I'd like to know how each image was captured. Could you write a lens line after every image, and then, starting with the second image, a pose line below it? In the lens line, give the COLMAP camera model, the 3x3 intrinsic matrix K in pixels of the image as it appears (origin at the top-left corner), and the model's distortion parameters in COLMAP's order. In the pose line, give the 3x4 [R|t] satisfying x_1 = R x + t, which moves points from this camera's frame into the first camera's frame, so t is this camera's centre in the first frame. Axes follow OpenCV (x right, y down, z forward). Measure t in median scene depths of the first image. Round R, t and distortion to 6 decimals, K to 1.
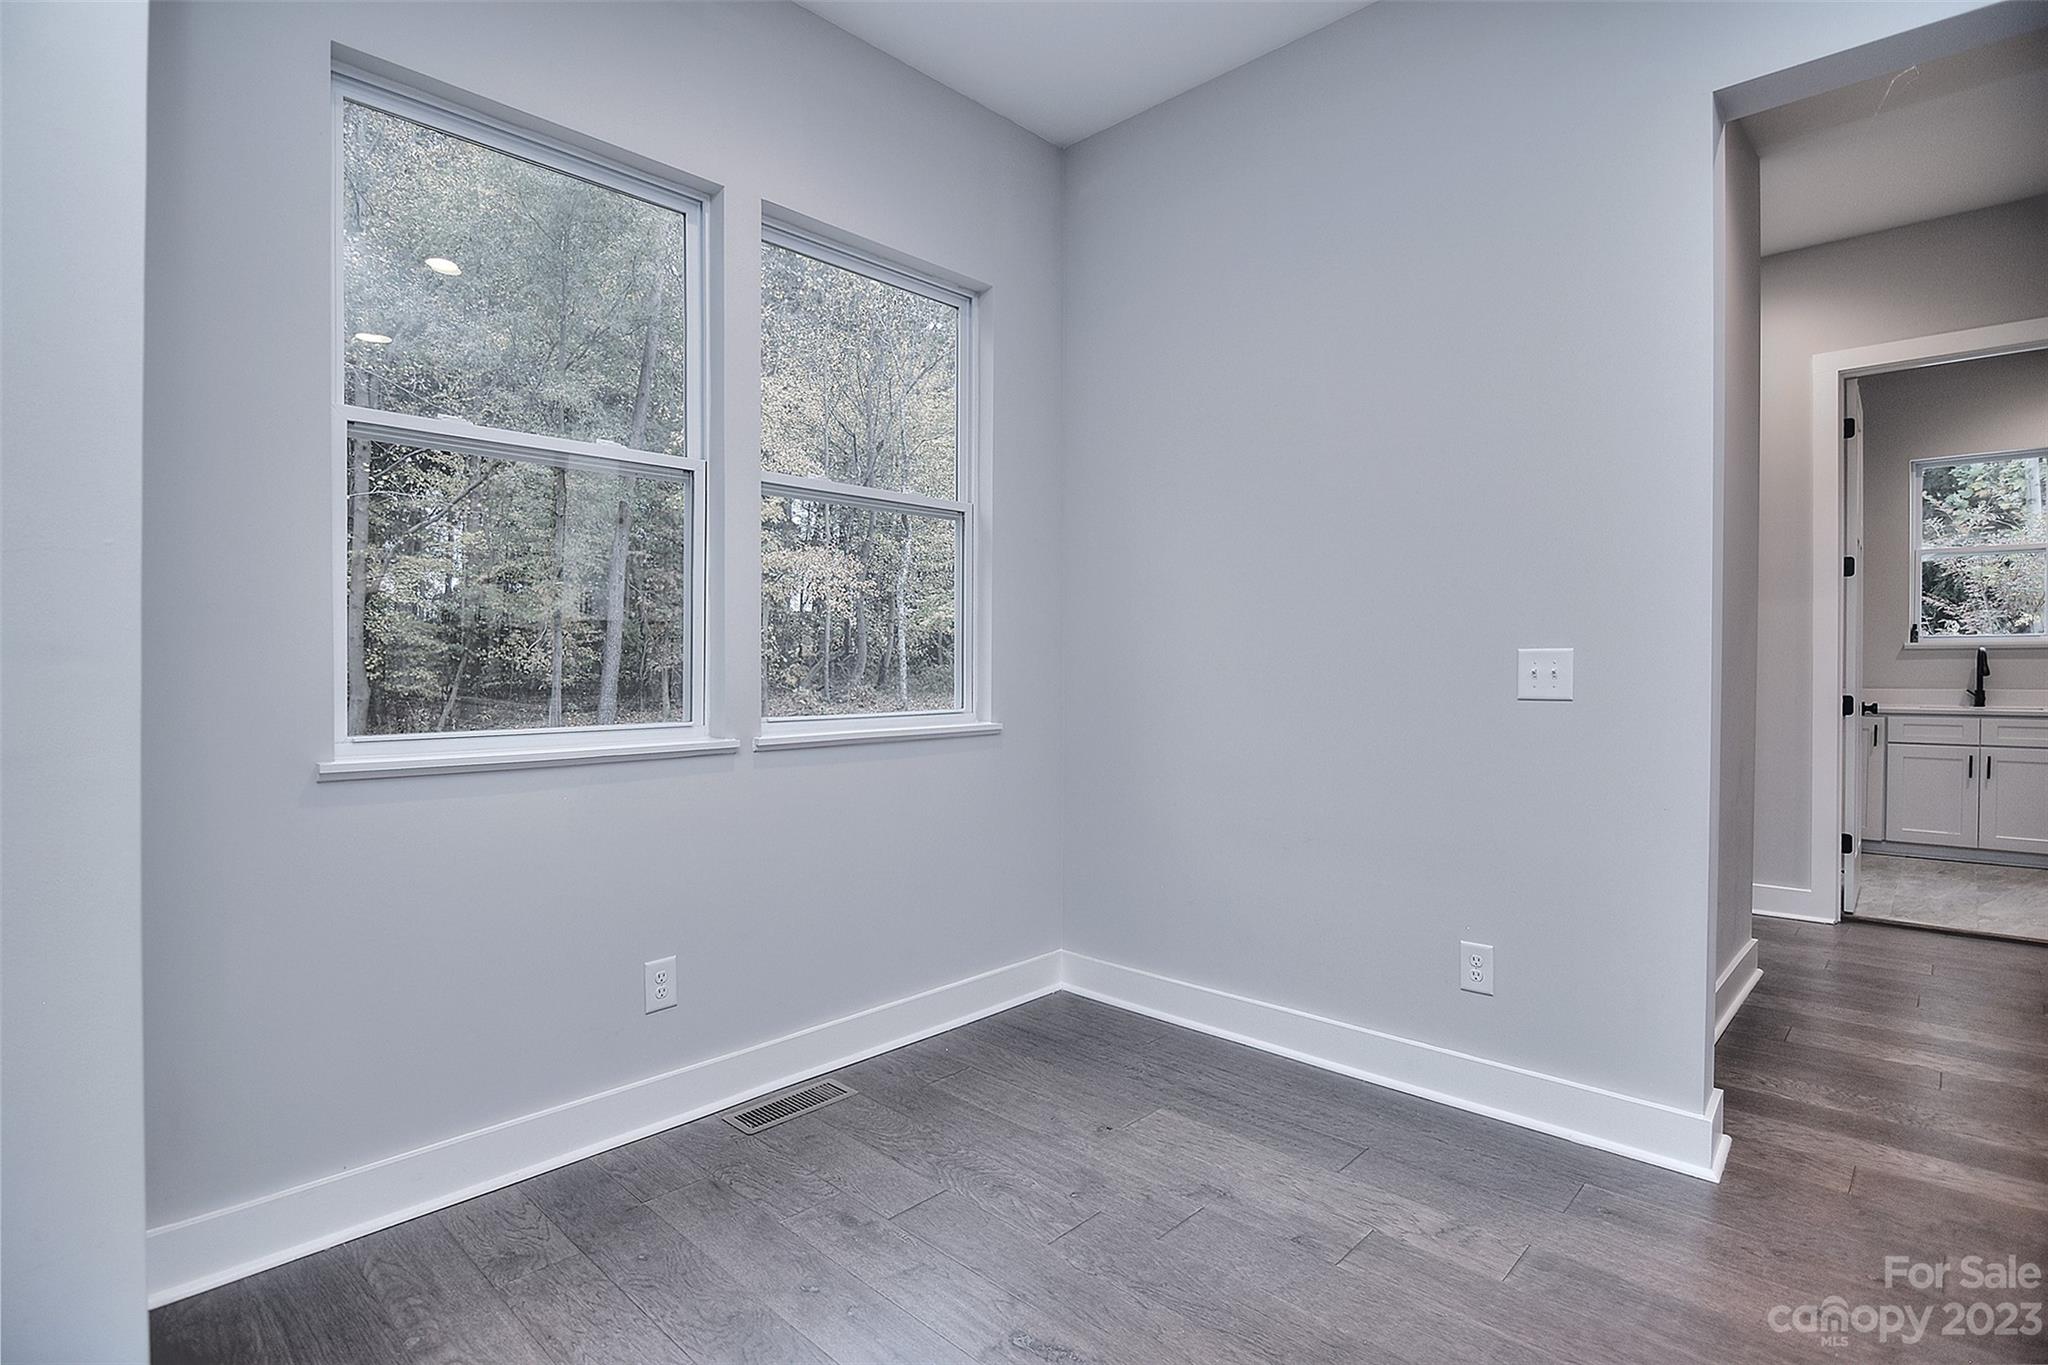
lens RADIAL K [[1001.4, 0, 1019.8], [0, 1001.4, 676.8], [0, 0, 1]] dist [-0.001092, -0.012413]
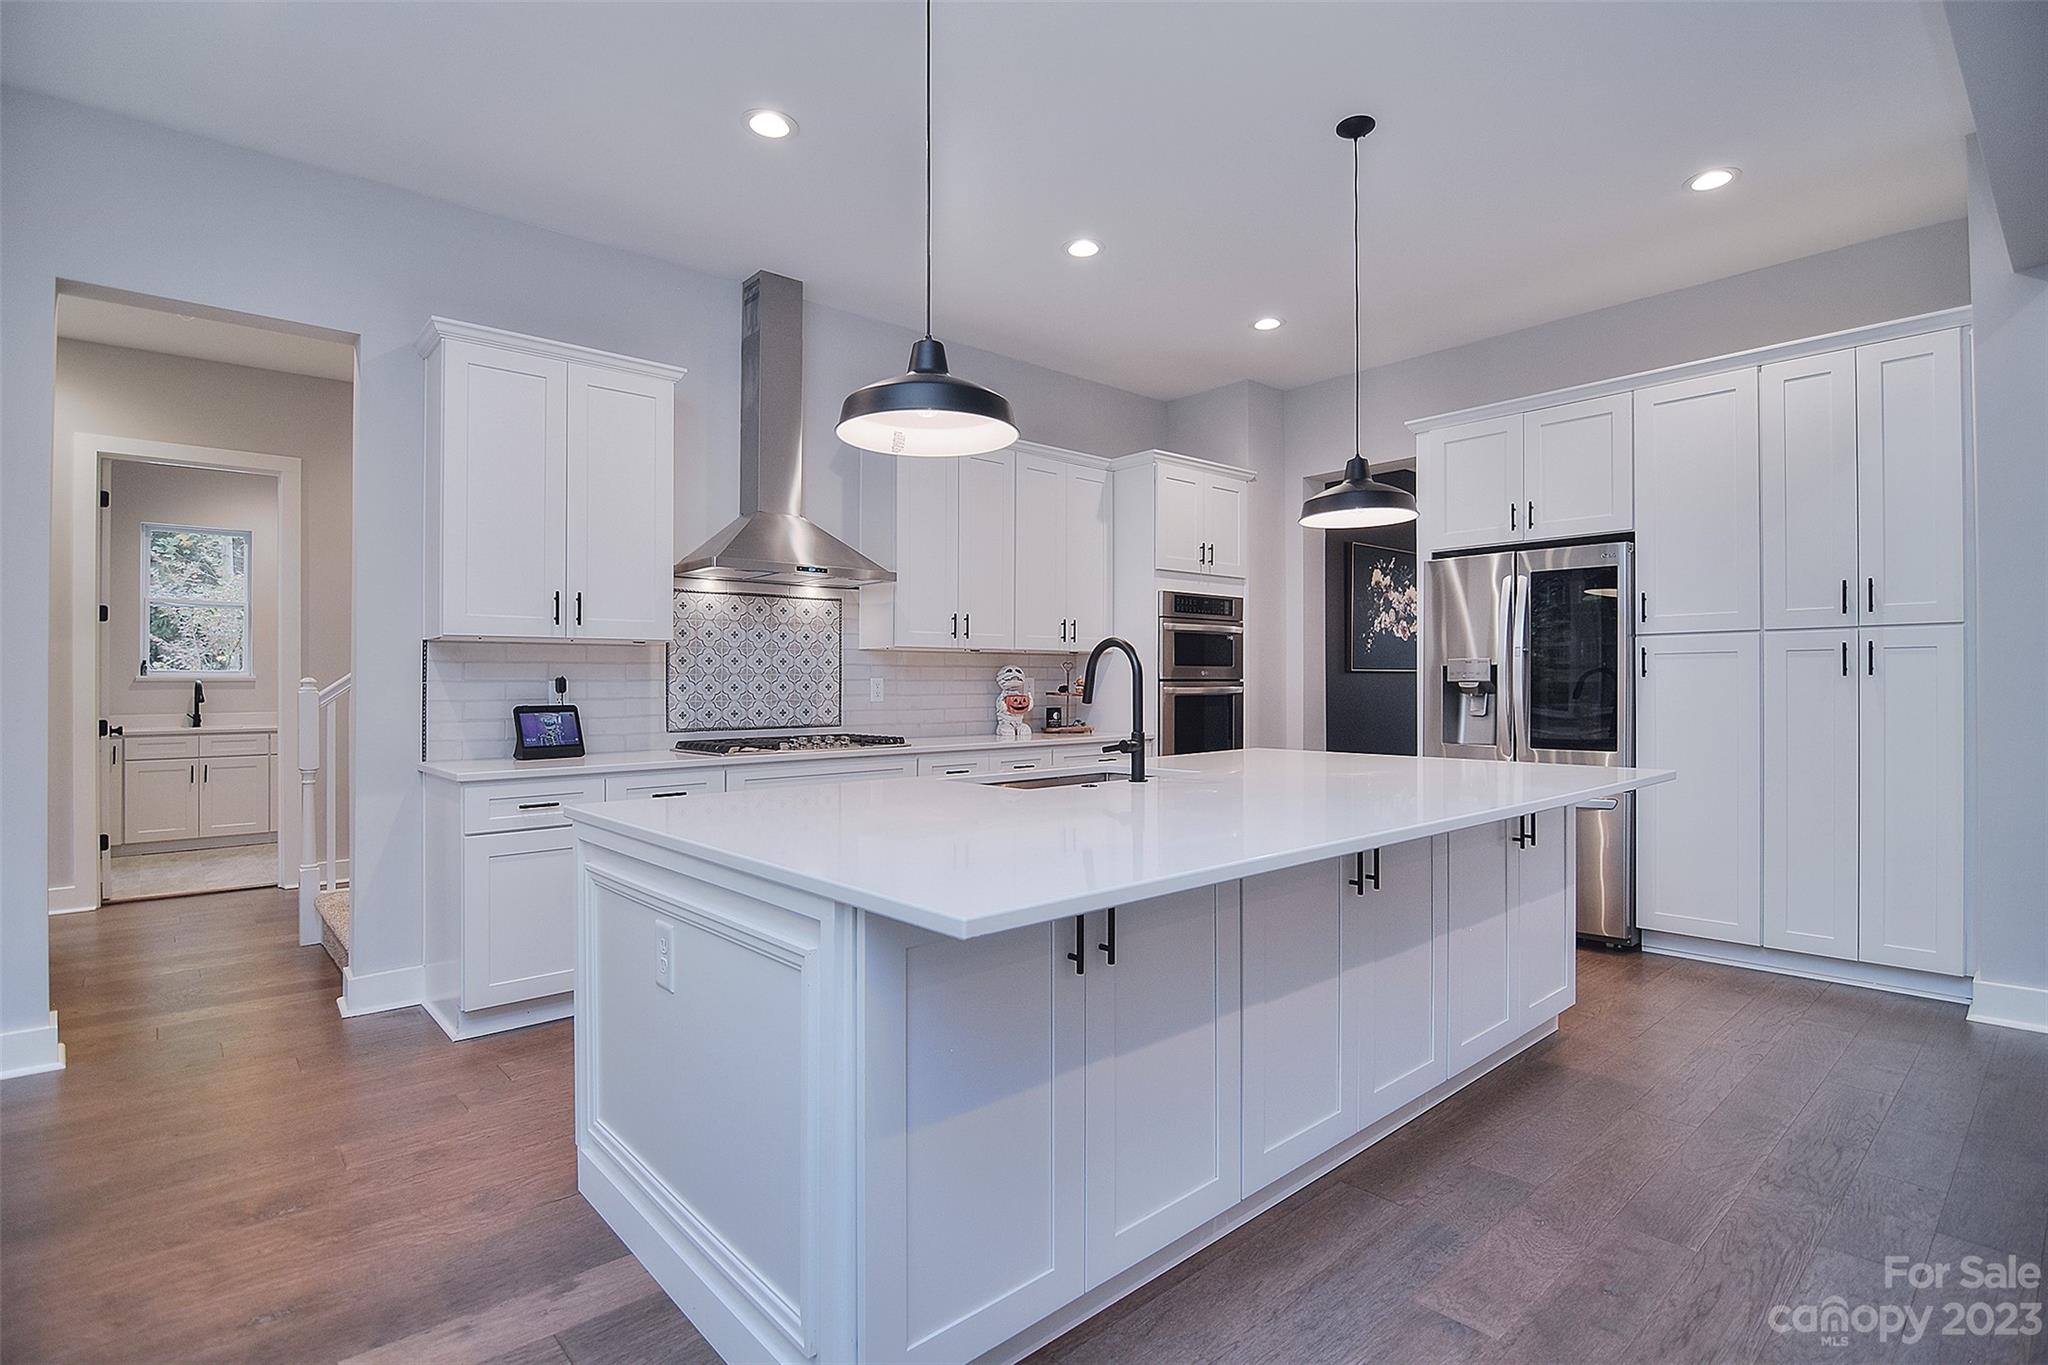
lens RADIAL K [[1001.4, 0, 1019.8], [0, 1001.4, 676.8], [0, 0, 1]] dist [-0.001092, -0.012413]
pose [[0.094216, 0.013157, 0.995465, -0.210908], [0.016318, 0.999758, -0.014759, 0.001878], [-0.995418, 0.017635, 0.093978, -0.179756]]
